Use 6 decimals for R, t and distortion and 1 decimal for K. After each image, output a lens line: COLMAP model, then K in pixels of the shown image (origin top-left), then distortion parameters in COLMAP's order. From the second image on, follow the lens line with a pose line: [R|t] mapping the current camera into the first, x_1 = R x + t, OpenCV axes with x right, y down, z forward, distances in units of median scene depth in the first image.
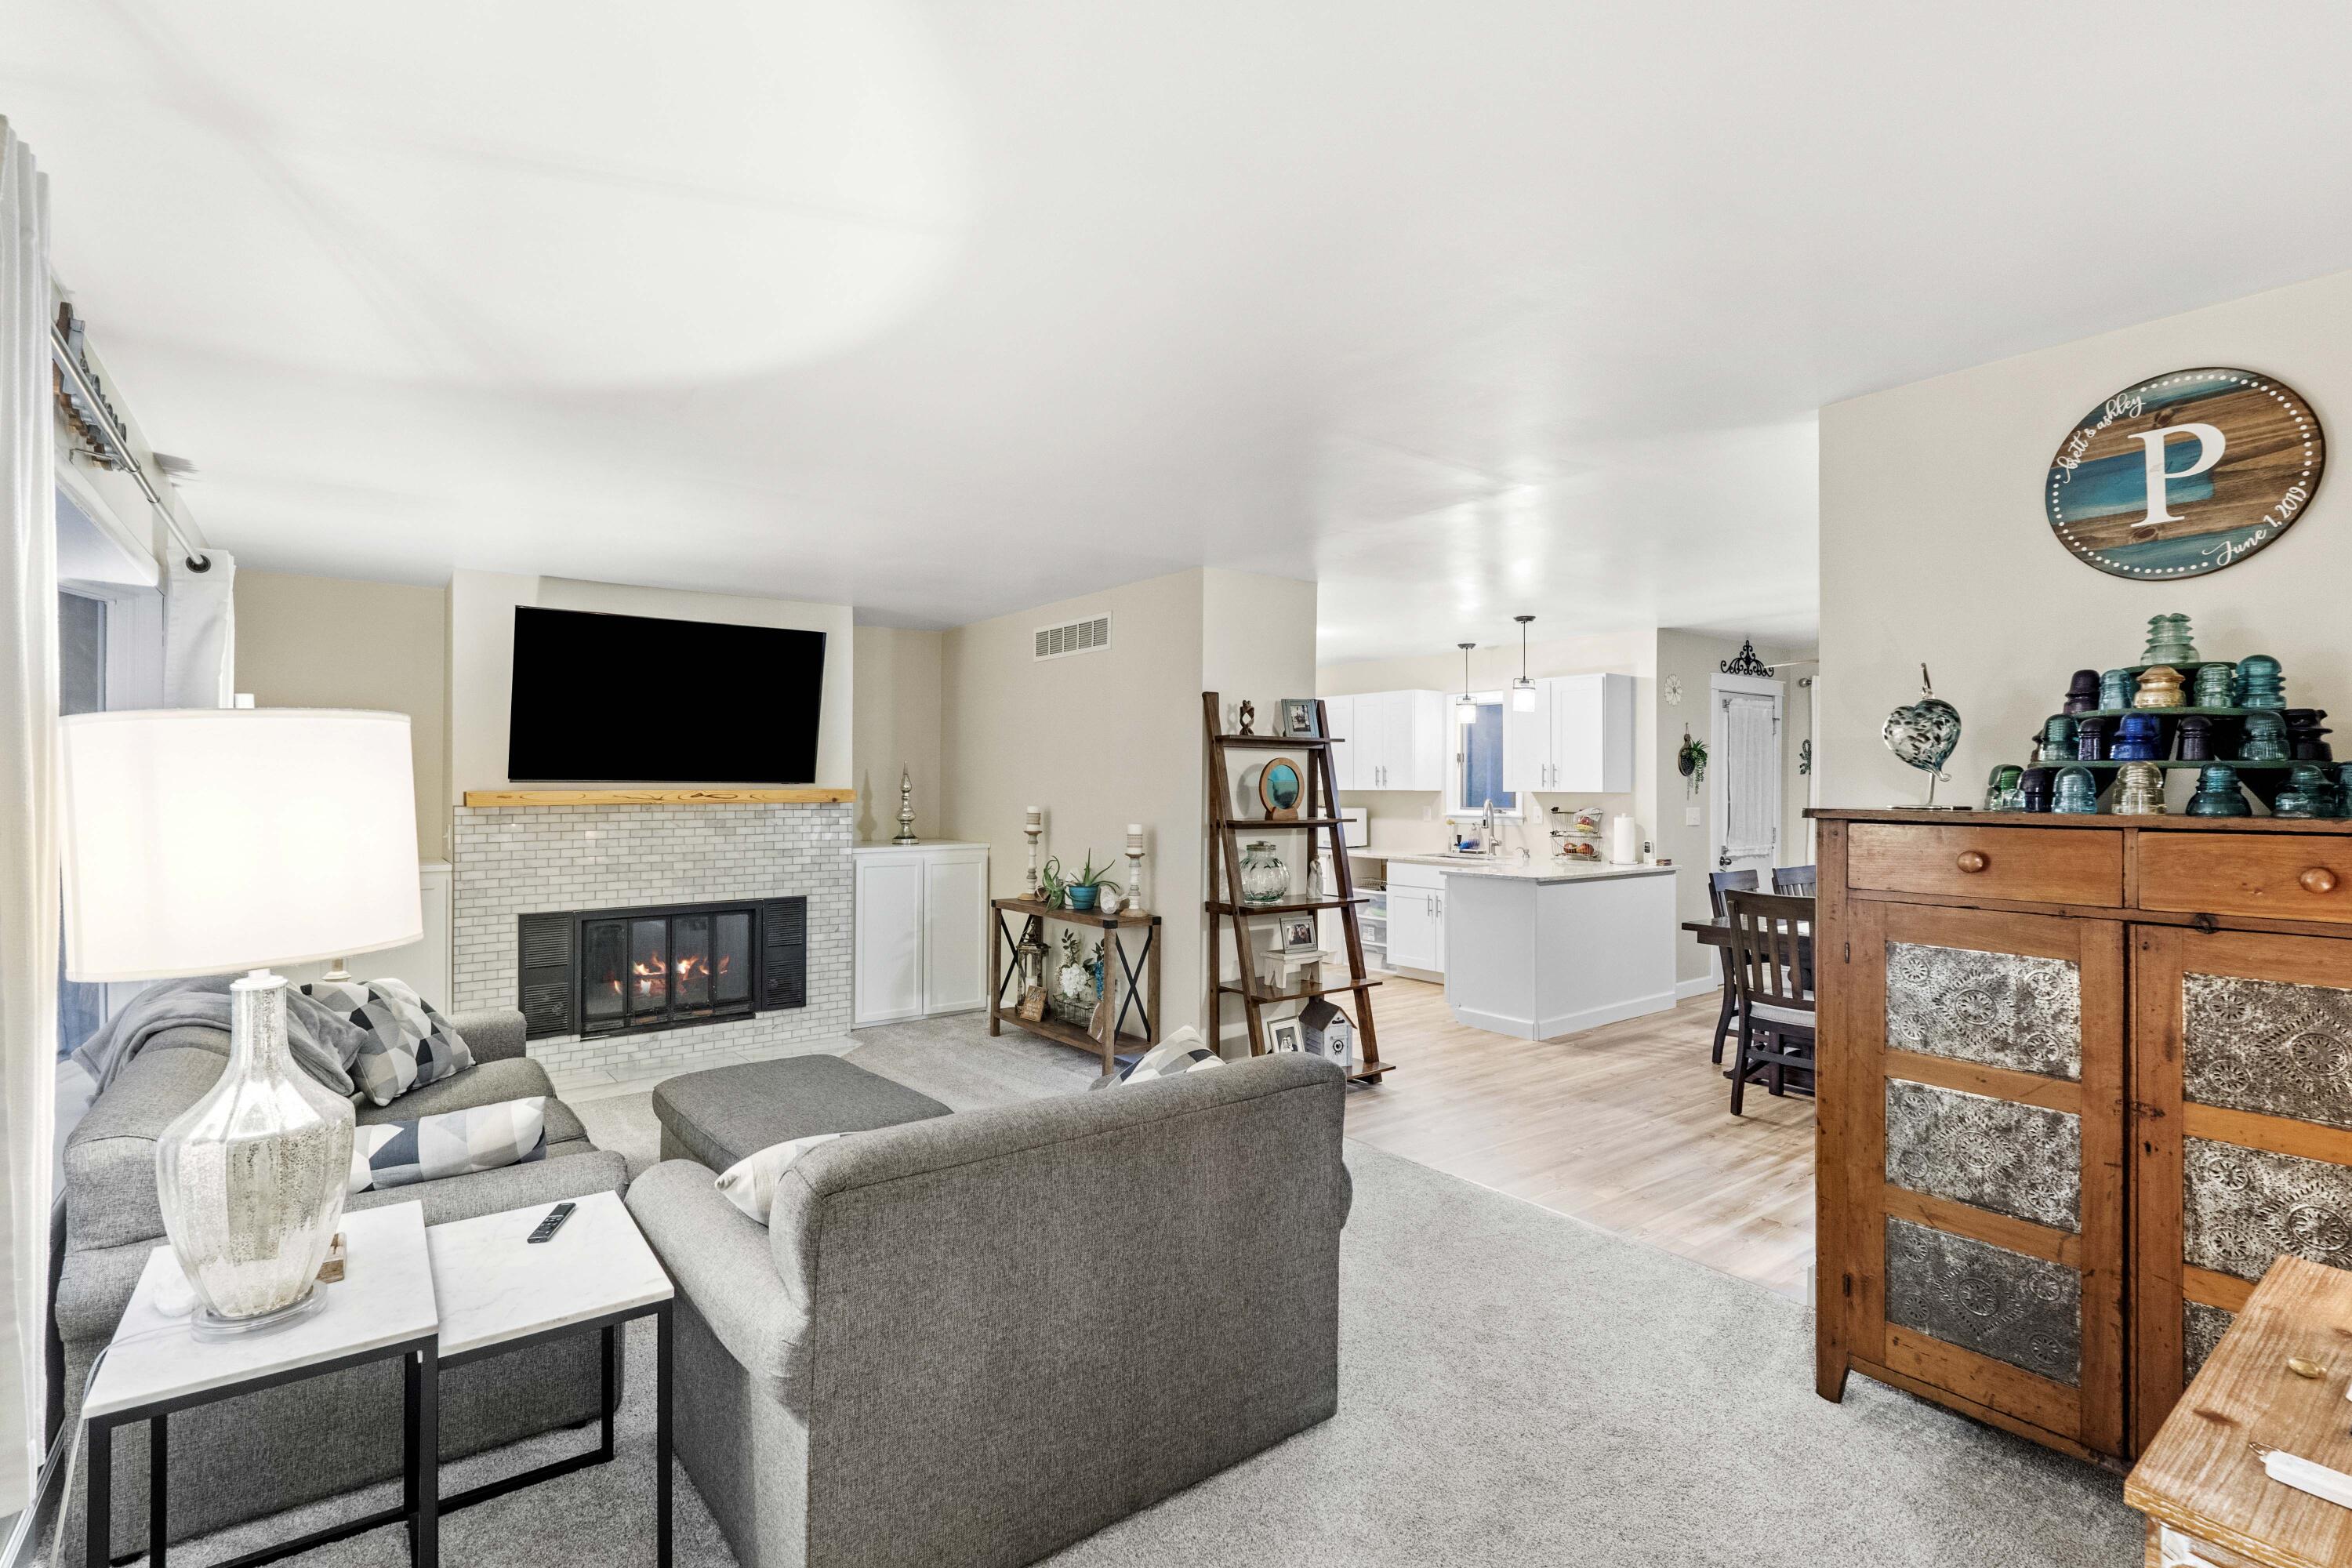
lens RADIAL K [[1100.6, 0, 1172.2], [0, 1100.6, 769.4], [0, 0, 1]] dist [-0.000339, 0.000753]
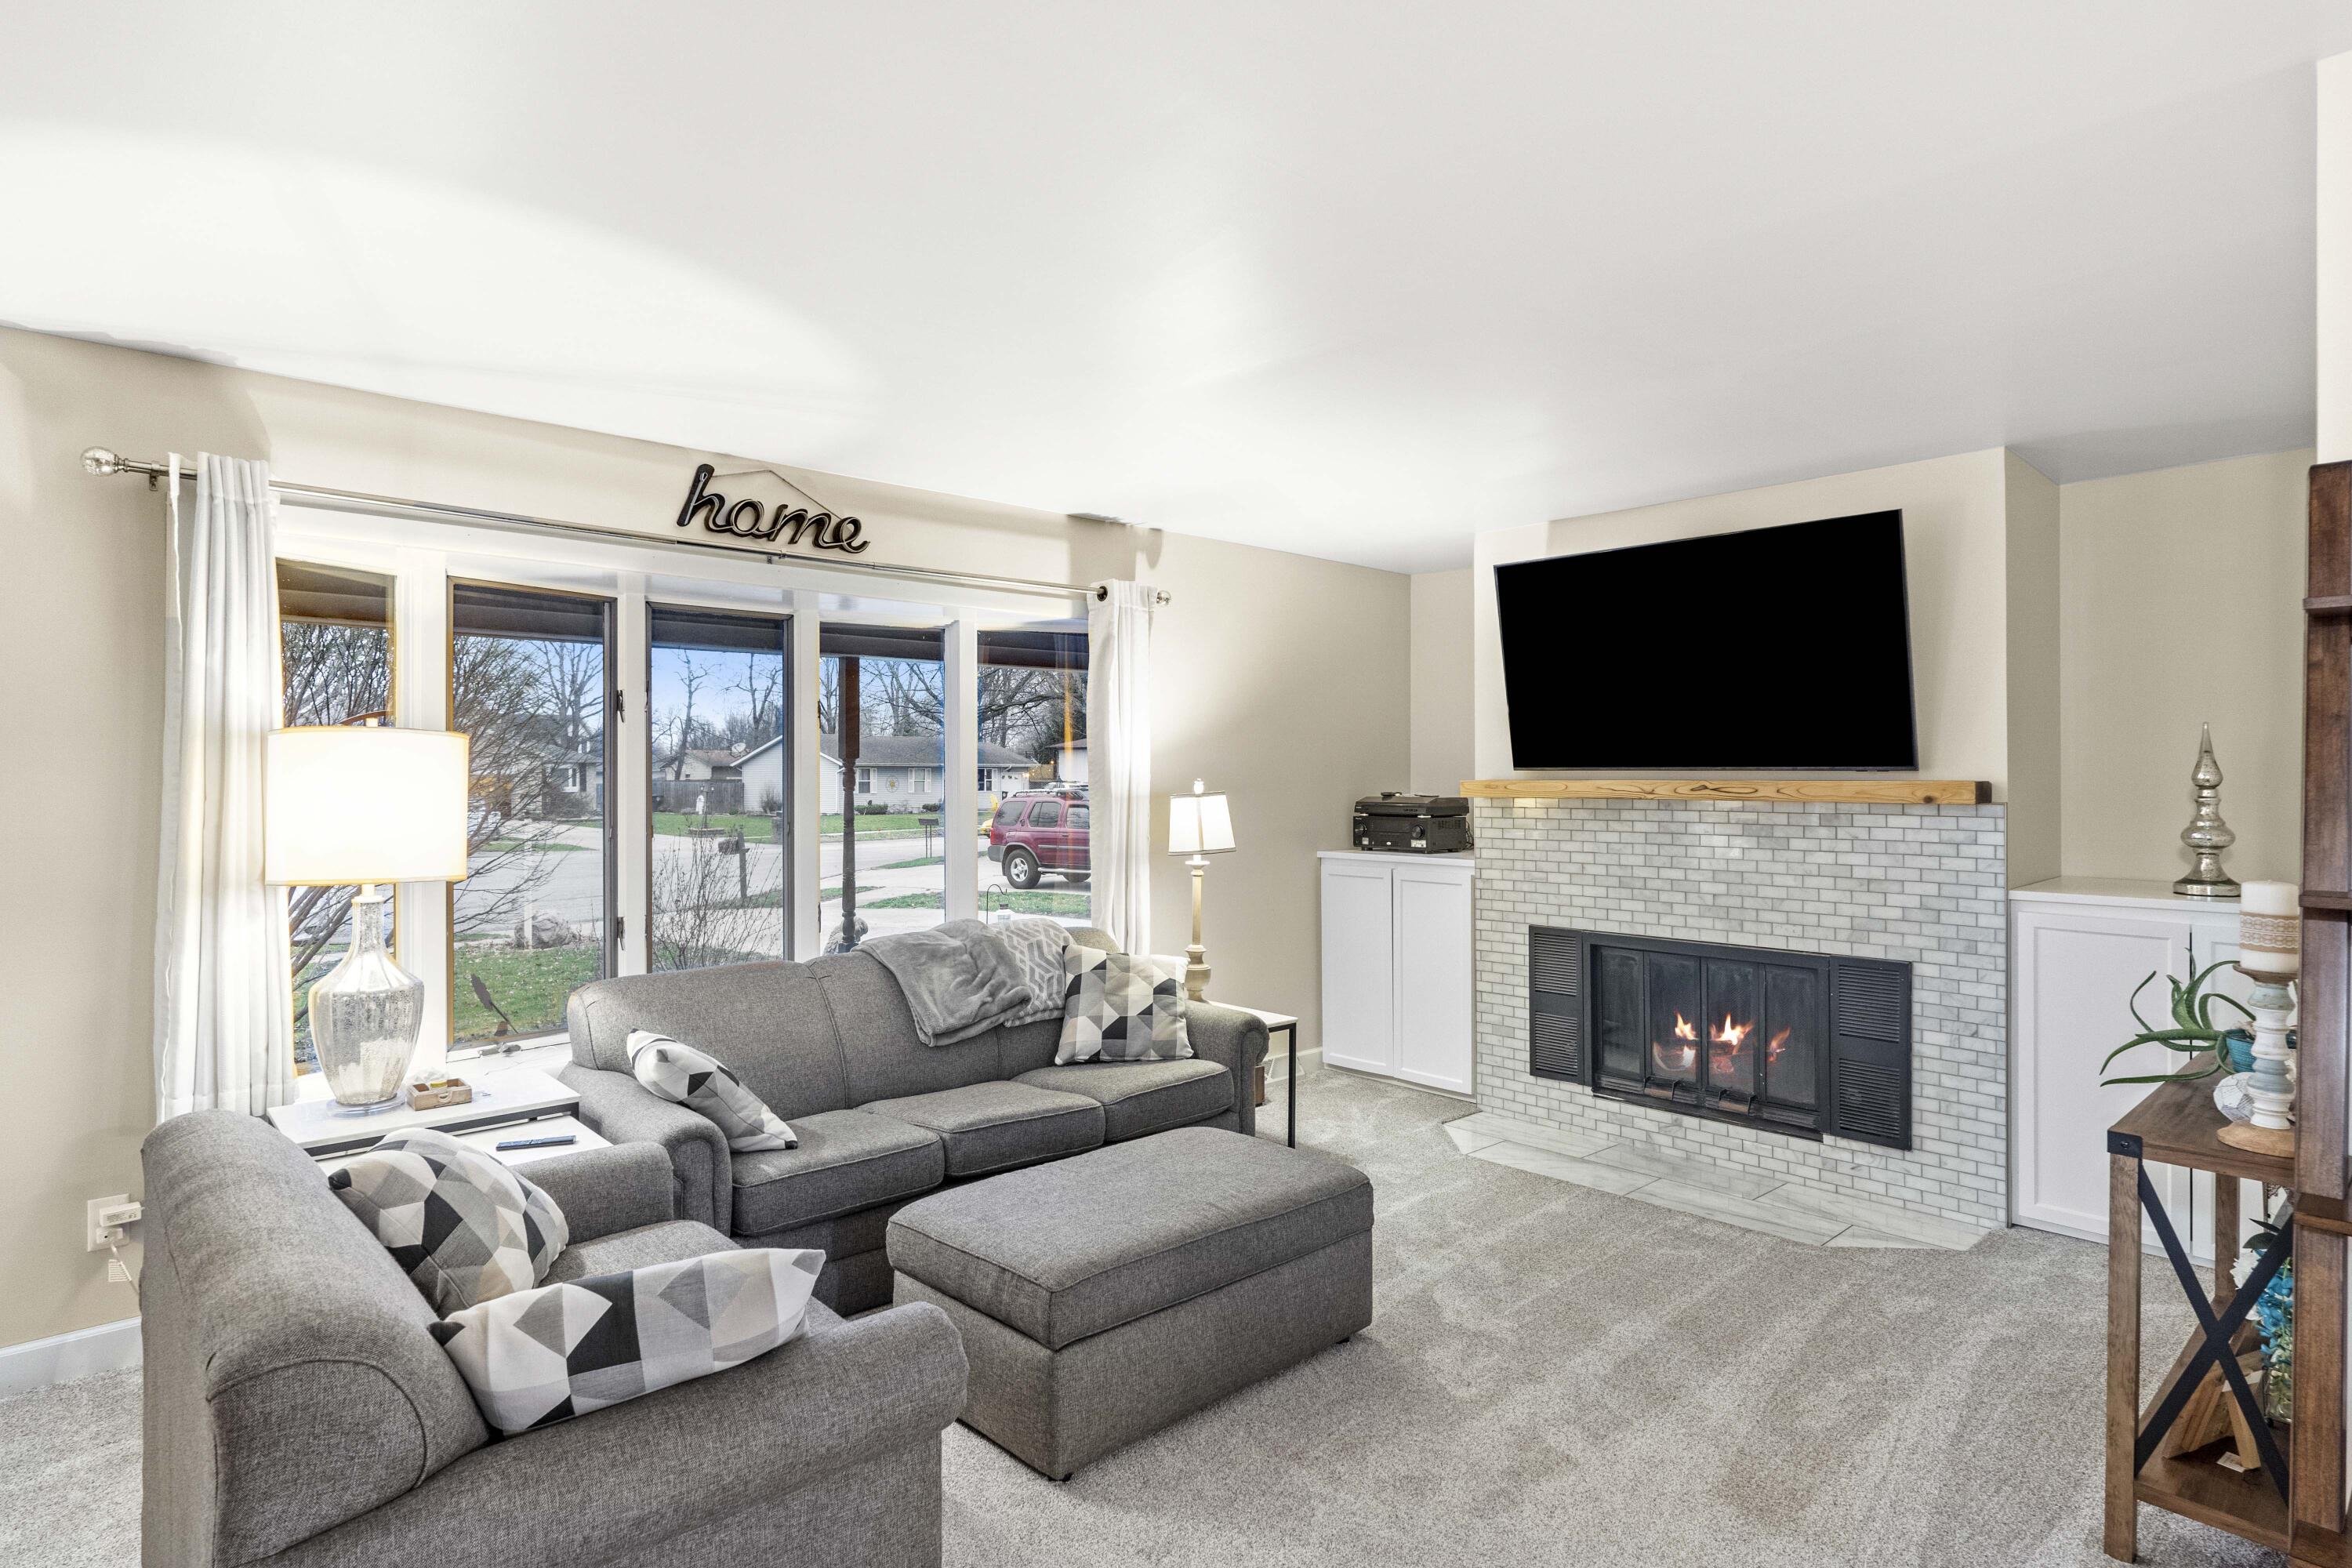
lens RADIAL K [[1230.7, 0, 1163.2], [0, 1230.7, 764.8], [0, 0, 1]] dist [-0.001770, 0.000002]
pose [[0.090020, -0.007688, -0.995910, 0.299373], [0.013056, 0.999893, -0.006539, 0.009207], [0.995854, -0.012414, 0.090111, 0.574222]]
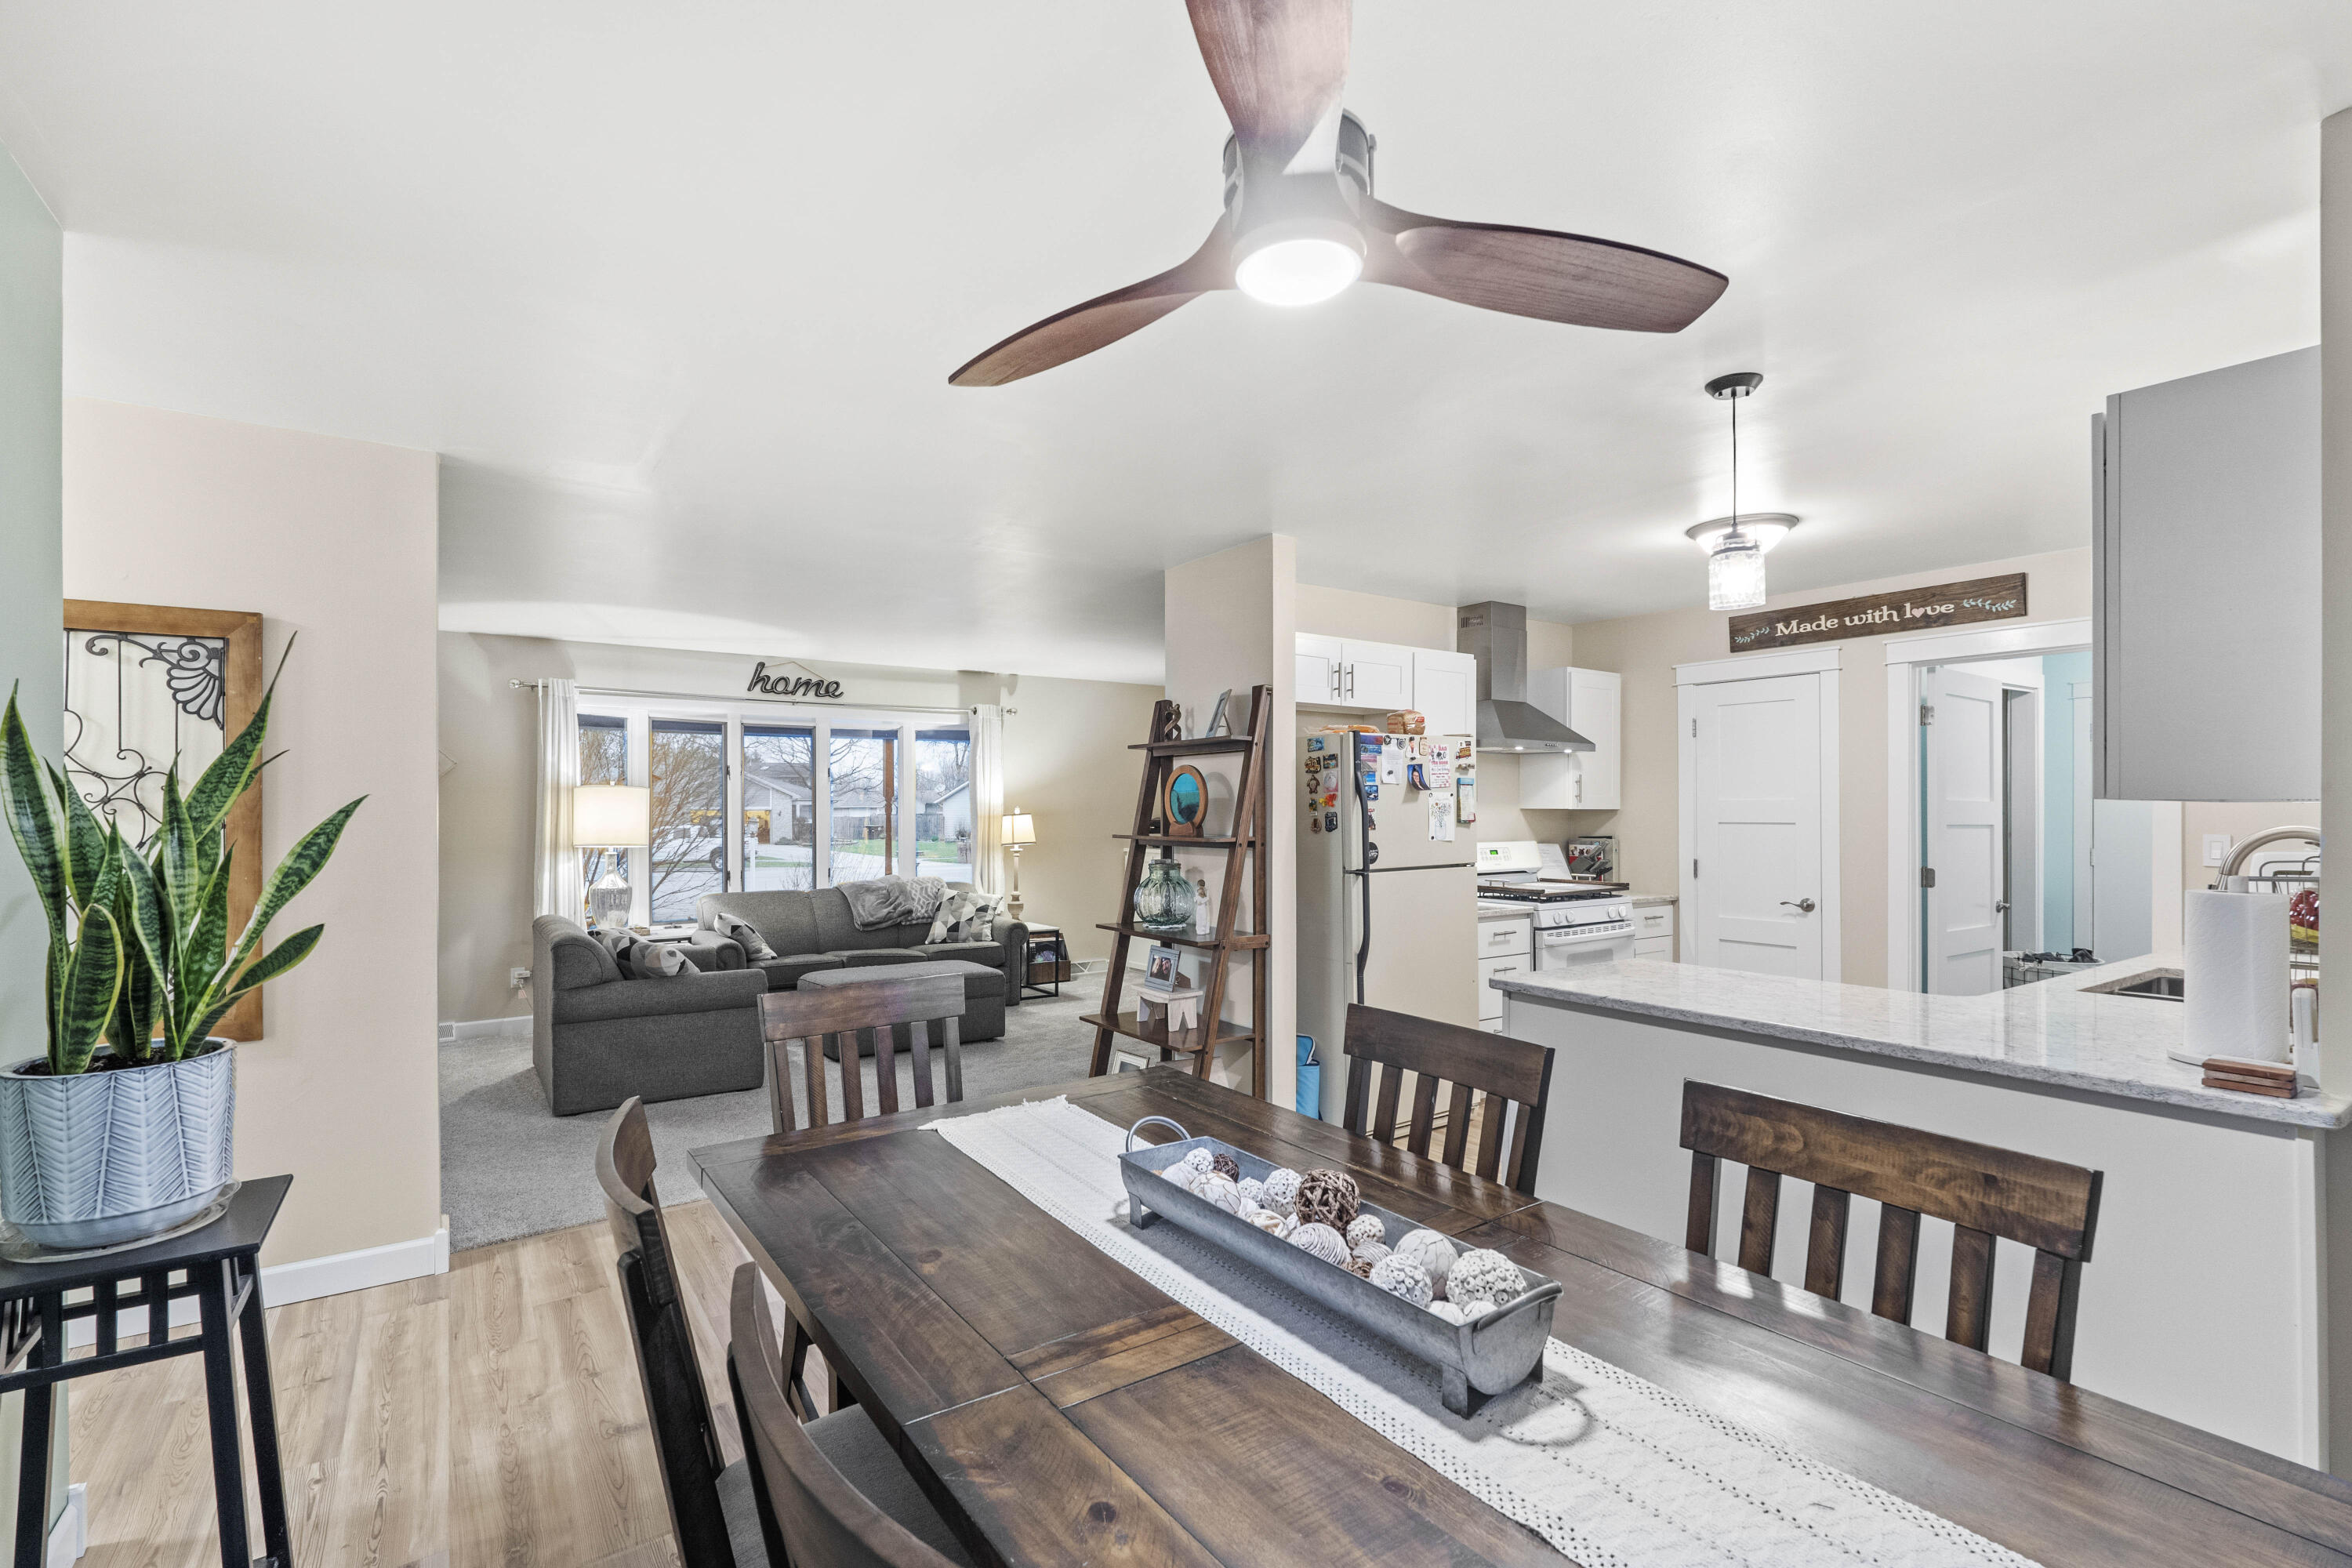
lens RADIAL K [[1058.4, 0, 1171.3], [0, 1058.4, 801.2], [0, 0, 1]] dist [-0.004550, -0.002191]
pose [[-0.043623, -0.007869, -0.999017, 0.843145], [0.016961, 0.999819, -0.008616, 0.021818], [0.998904, -0.017320, -0.043482, 0.927478]]
